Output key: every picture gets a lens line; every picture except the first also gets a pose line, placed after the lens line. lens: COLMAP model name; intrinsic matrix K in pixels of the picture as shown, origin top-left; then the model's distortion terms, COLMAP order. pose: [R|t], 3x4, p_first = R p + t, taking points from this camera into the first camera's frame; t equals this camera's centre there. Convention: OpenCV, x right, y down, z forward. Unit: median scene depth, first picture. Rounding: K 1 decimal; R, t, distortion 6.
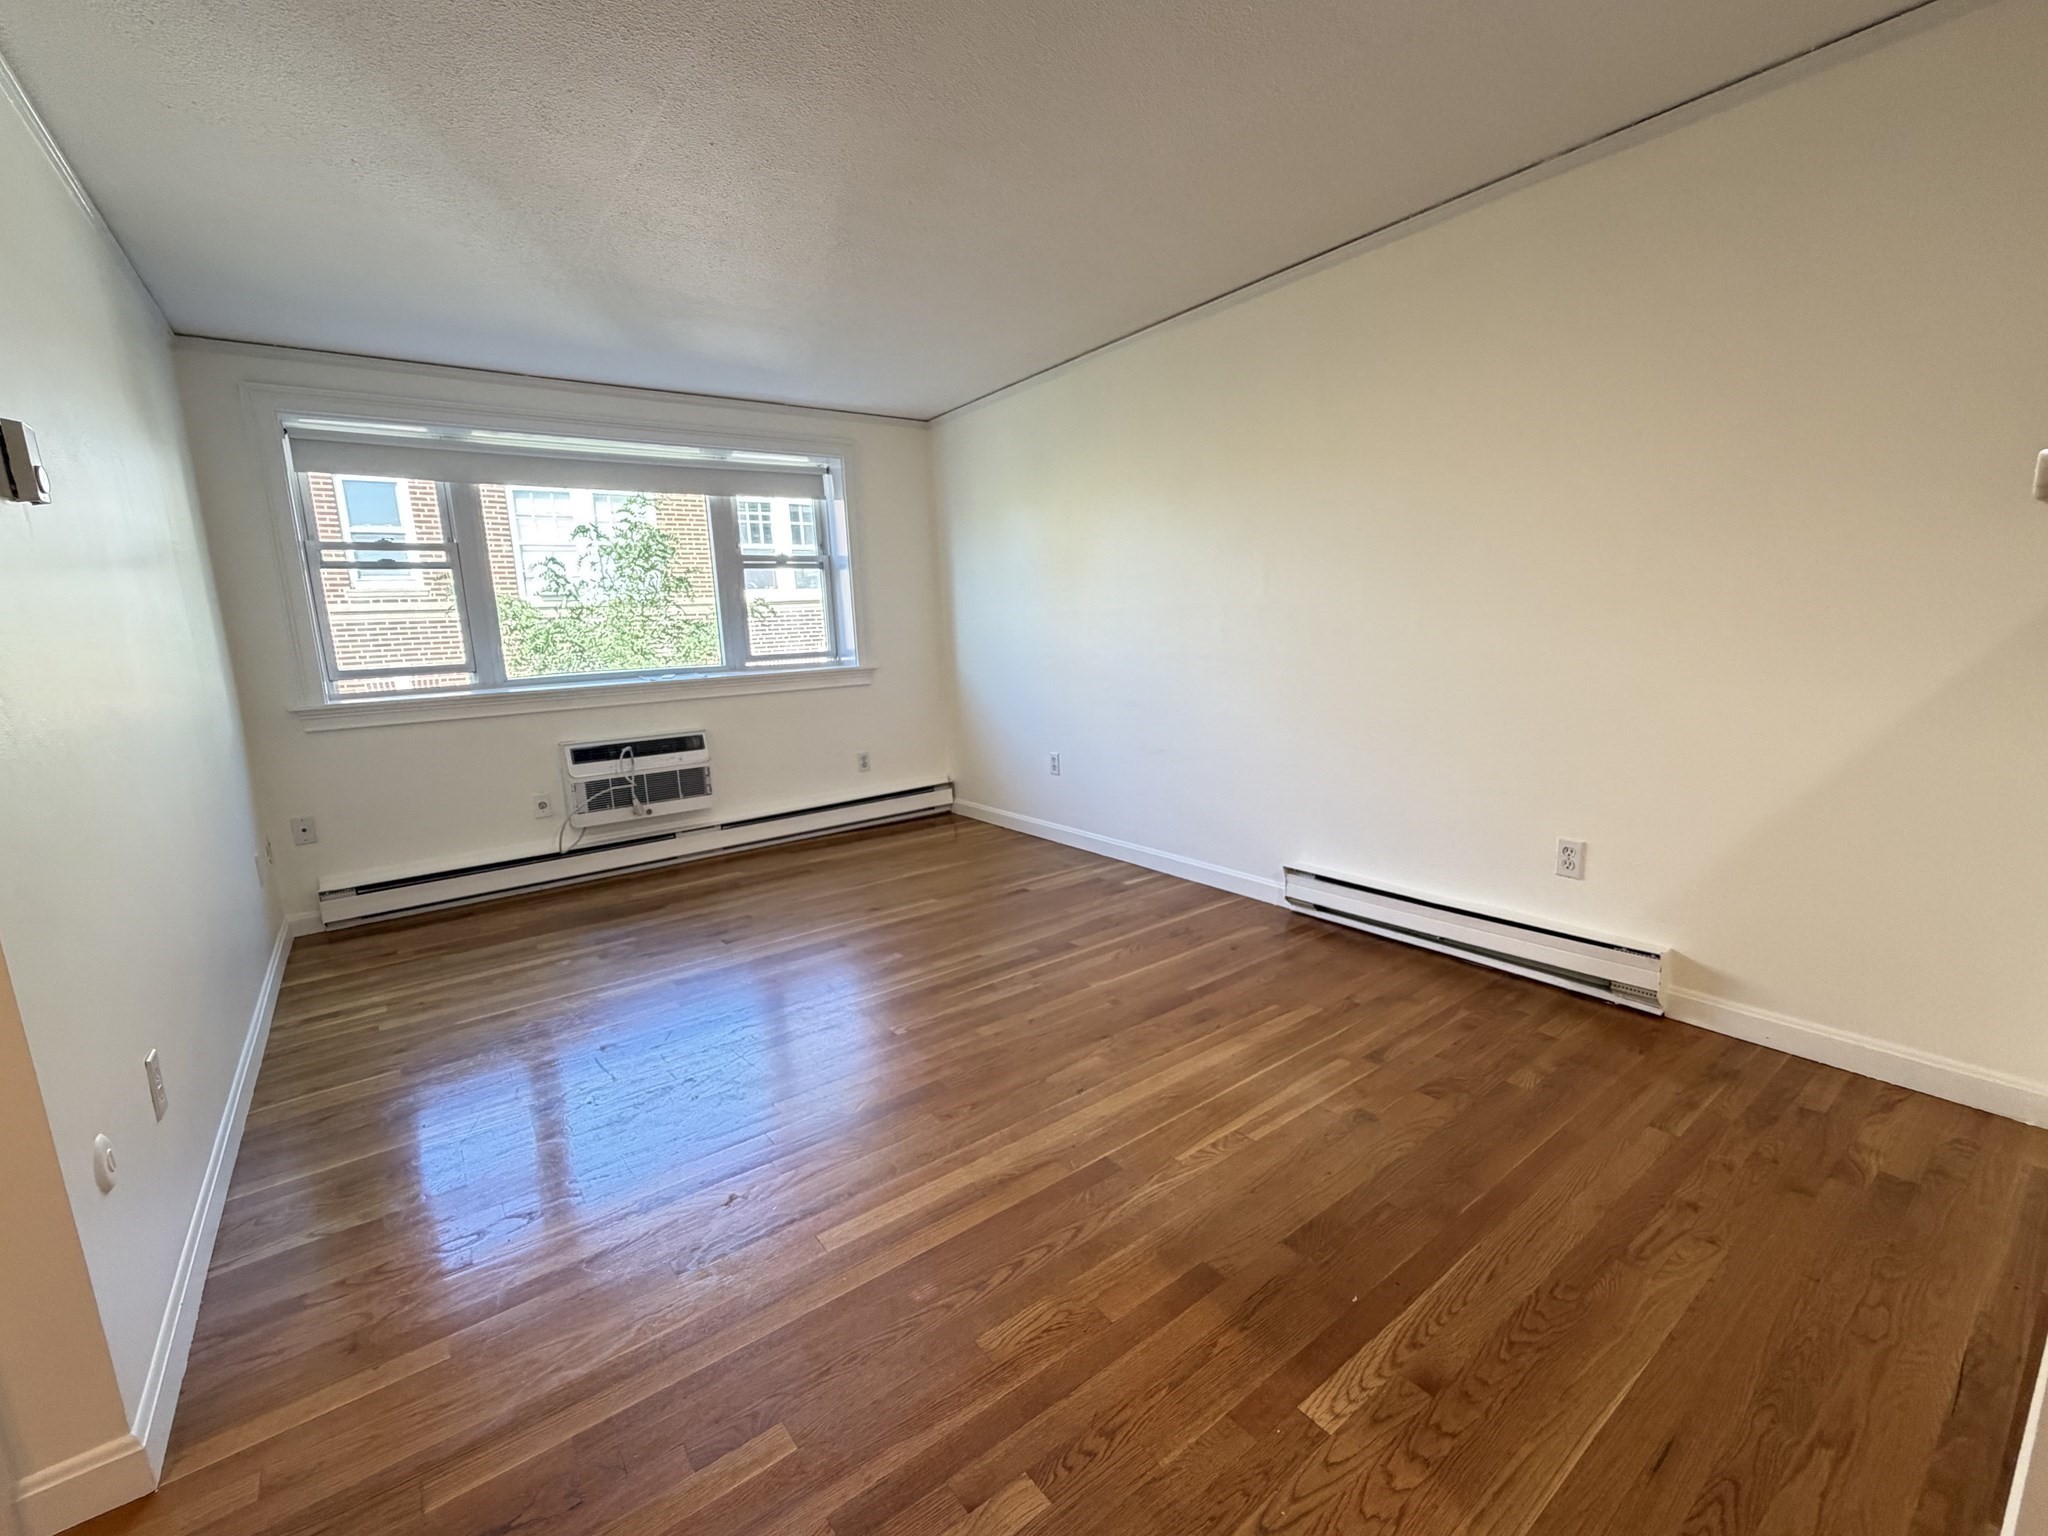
lens RADIAL K [[864.0, 0, 1024.7], [0, 864.0, 771.8], [0, 0, 1]] dist [0.002538, 0.000095]
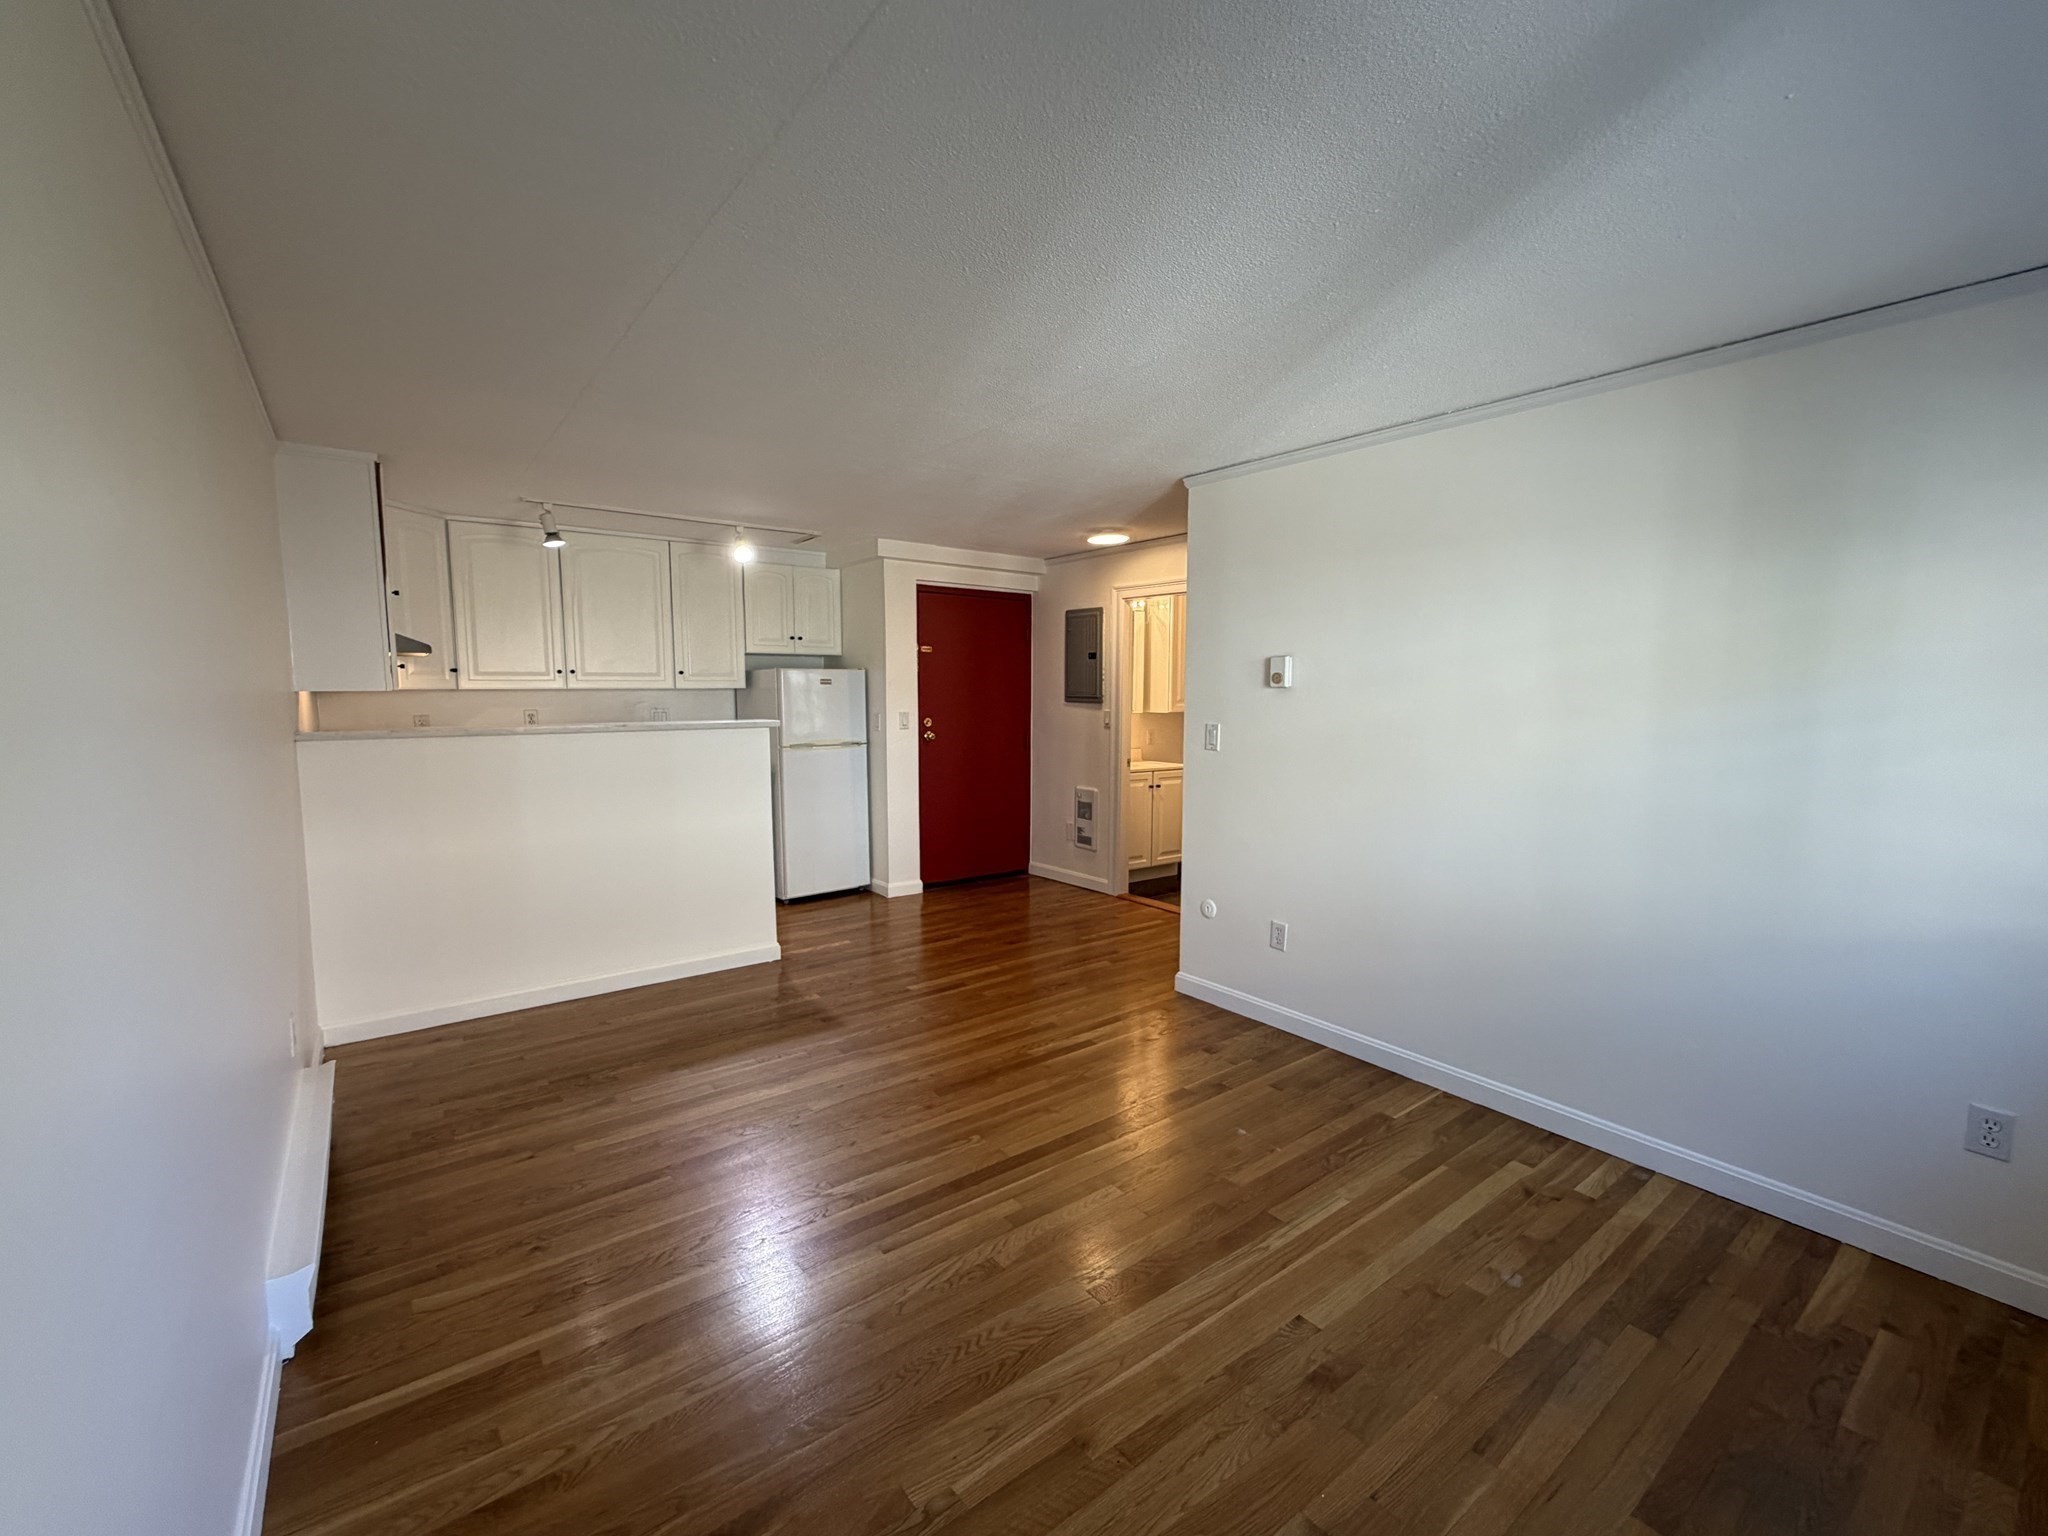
lens RADIAL K [[864.0, 0, 1024.7], [0, 864.0, 771.8], [0, 0, 1]] dist [0.002538, 0.000095]
pose [[-0.999196, 0.039978, -0.002971, -0.167301], [0.037683, 0.961960, 0.270578, -0.328612], [0.013676, 0.270248, -0.962694, 1.454835]]
